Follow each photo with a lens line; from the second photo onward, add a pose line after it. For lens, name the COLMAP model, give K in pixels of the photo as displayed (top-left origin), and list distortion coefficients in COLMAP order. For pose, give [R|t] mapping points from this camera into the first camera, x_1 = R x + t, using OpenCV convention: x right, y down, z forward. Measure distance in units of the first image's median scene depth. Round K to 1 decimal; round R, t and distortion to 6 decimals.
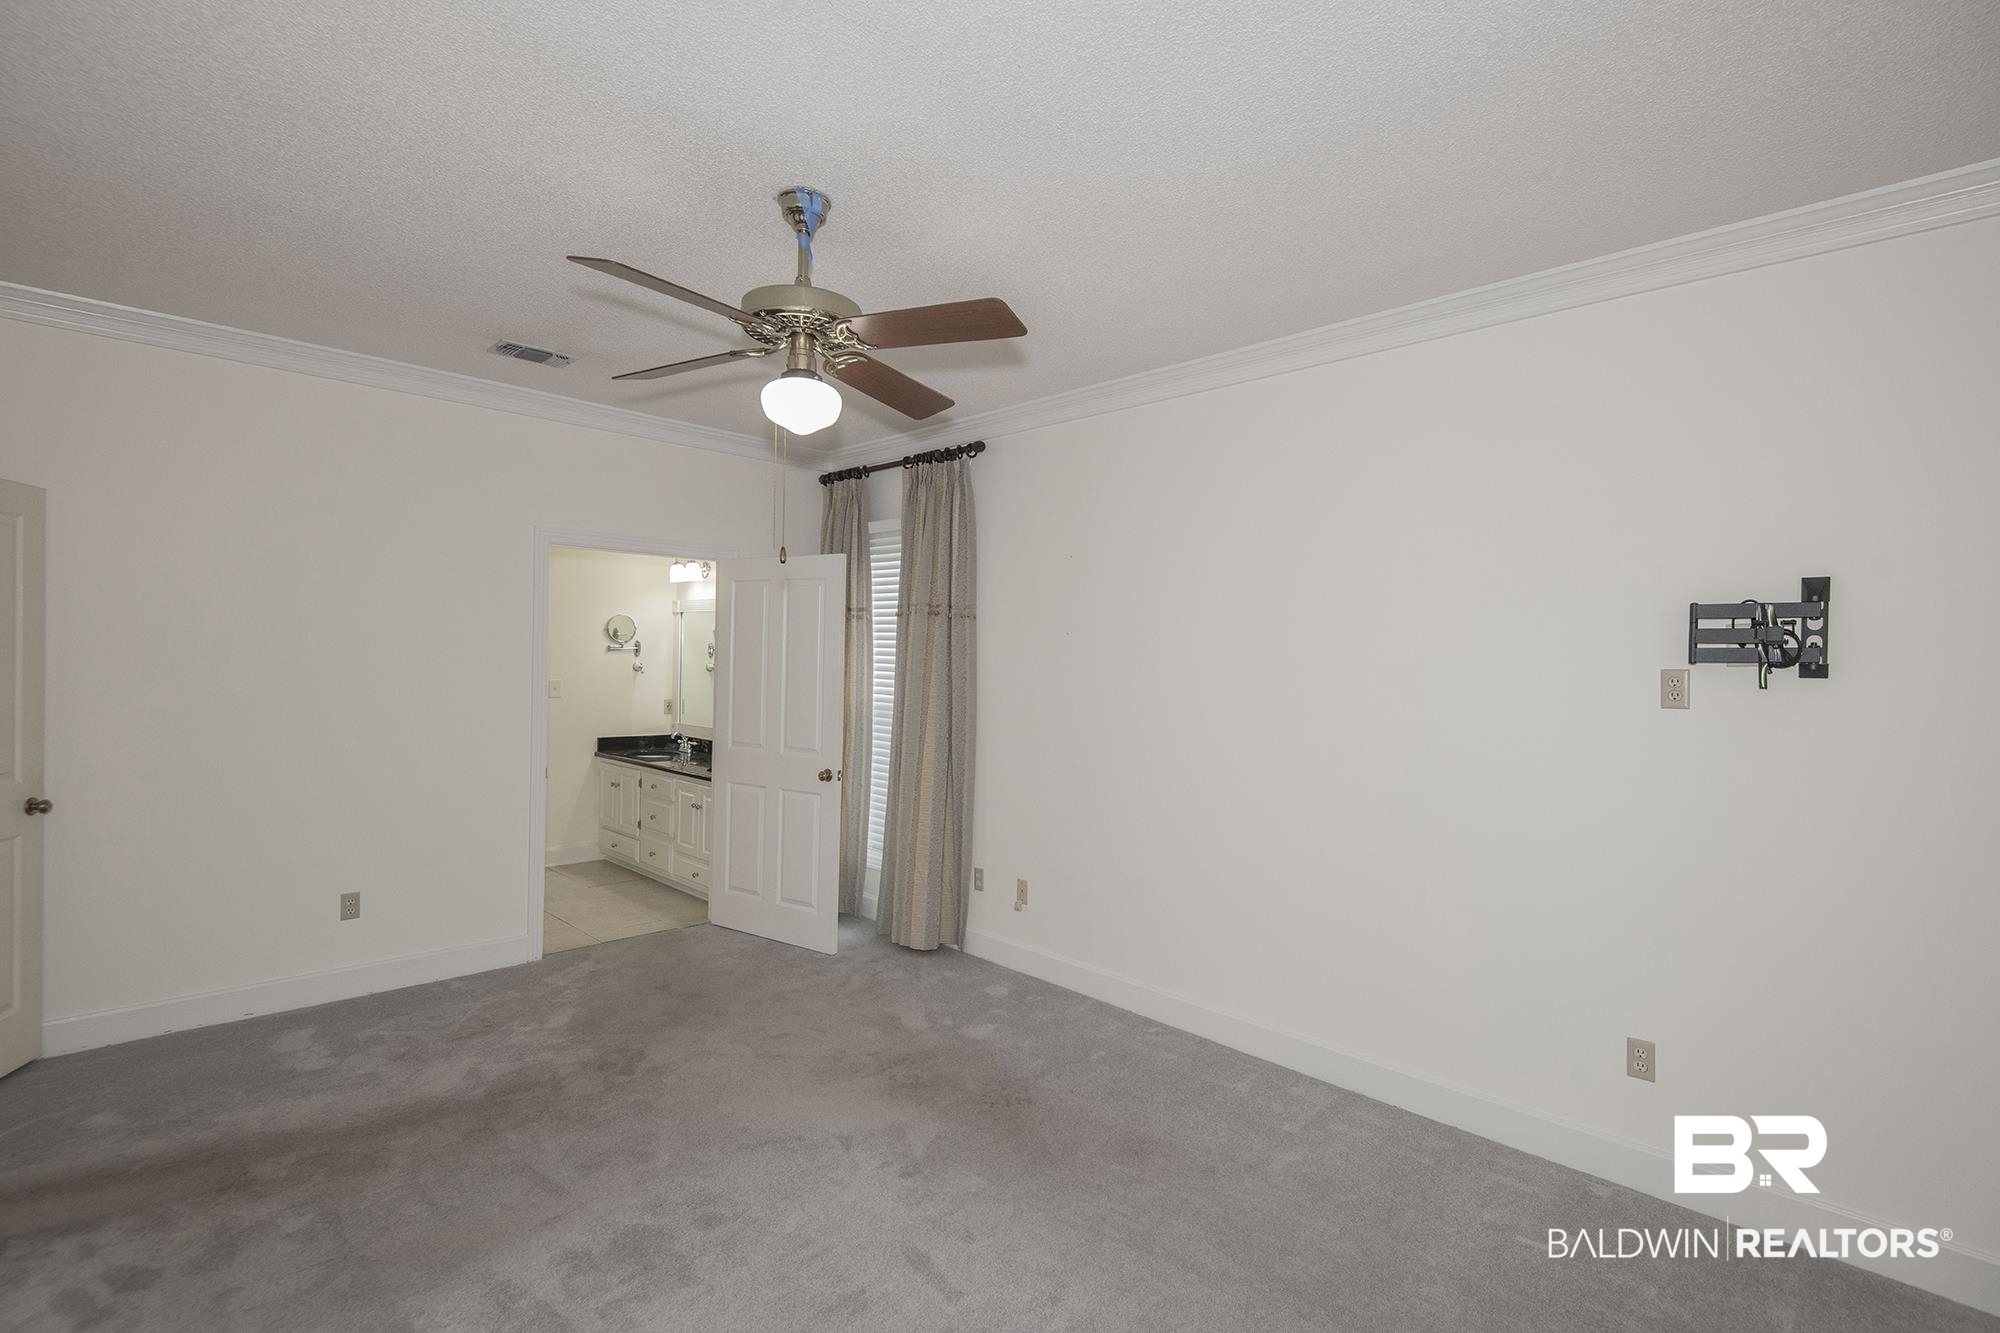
lens RADIAL K [[899.0, 0, 954.4], [0, 899.0, 668.5], [0, 0, 1]] dist [0.058069, -0.021672]
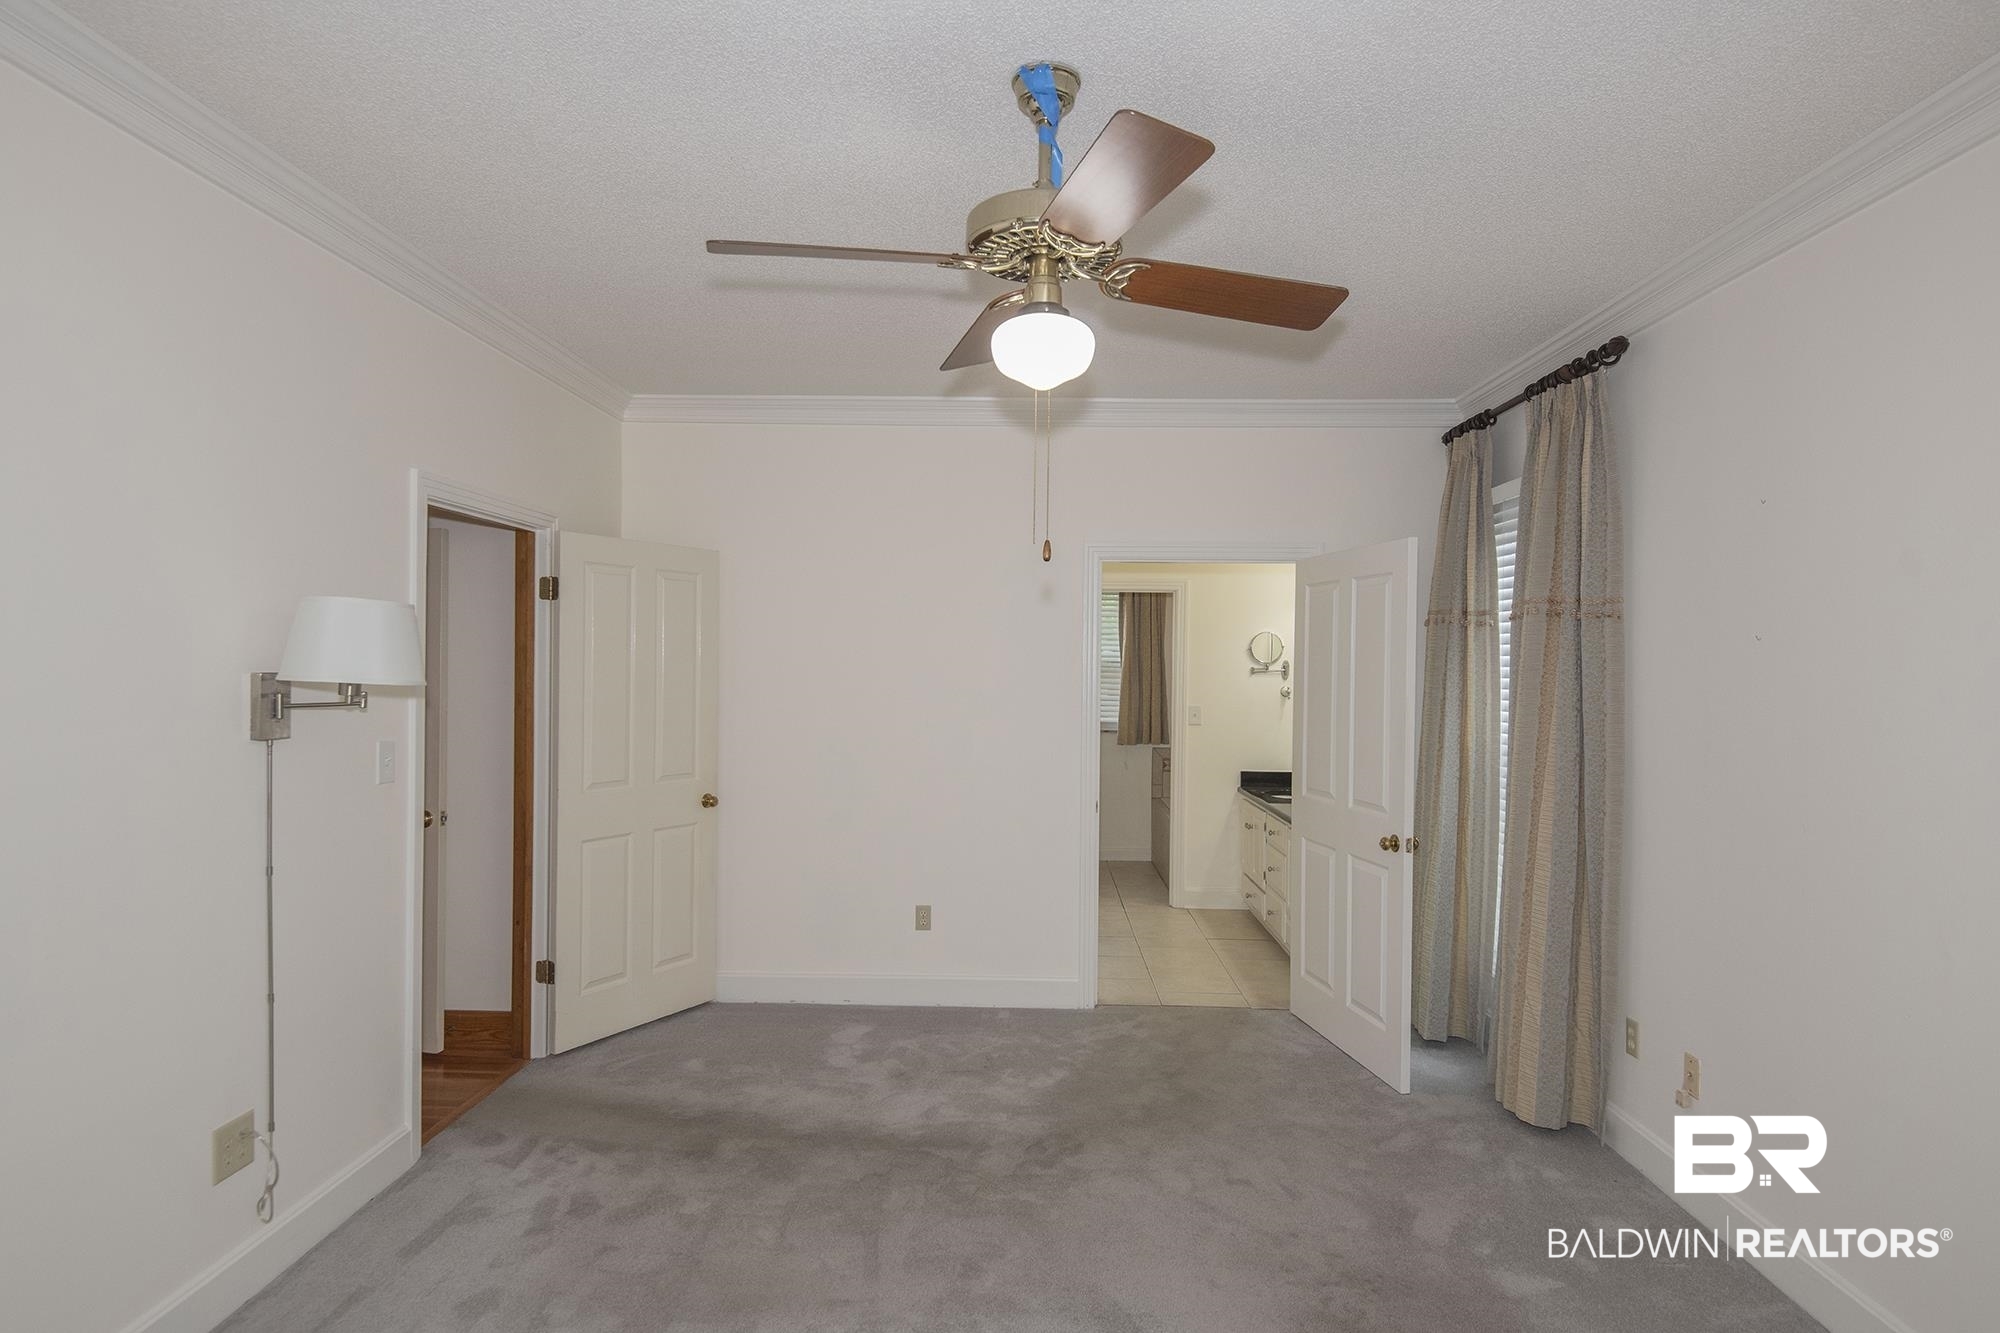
lens RADIAL K [[1018.5, 0, 1007.6], [0, 1018.5, 673.4], [0, 0, 1]] dist [0.039601, -0.027636]
pose [[0.735354, -0.007906, -0.677637, 0.194900], [-0.004136, 0.999861, -0.016154, -0.004016], [0.677670, 0.014681, 0.735220, 0.181954]]
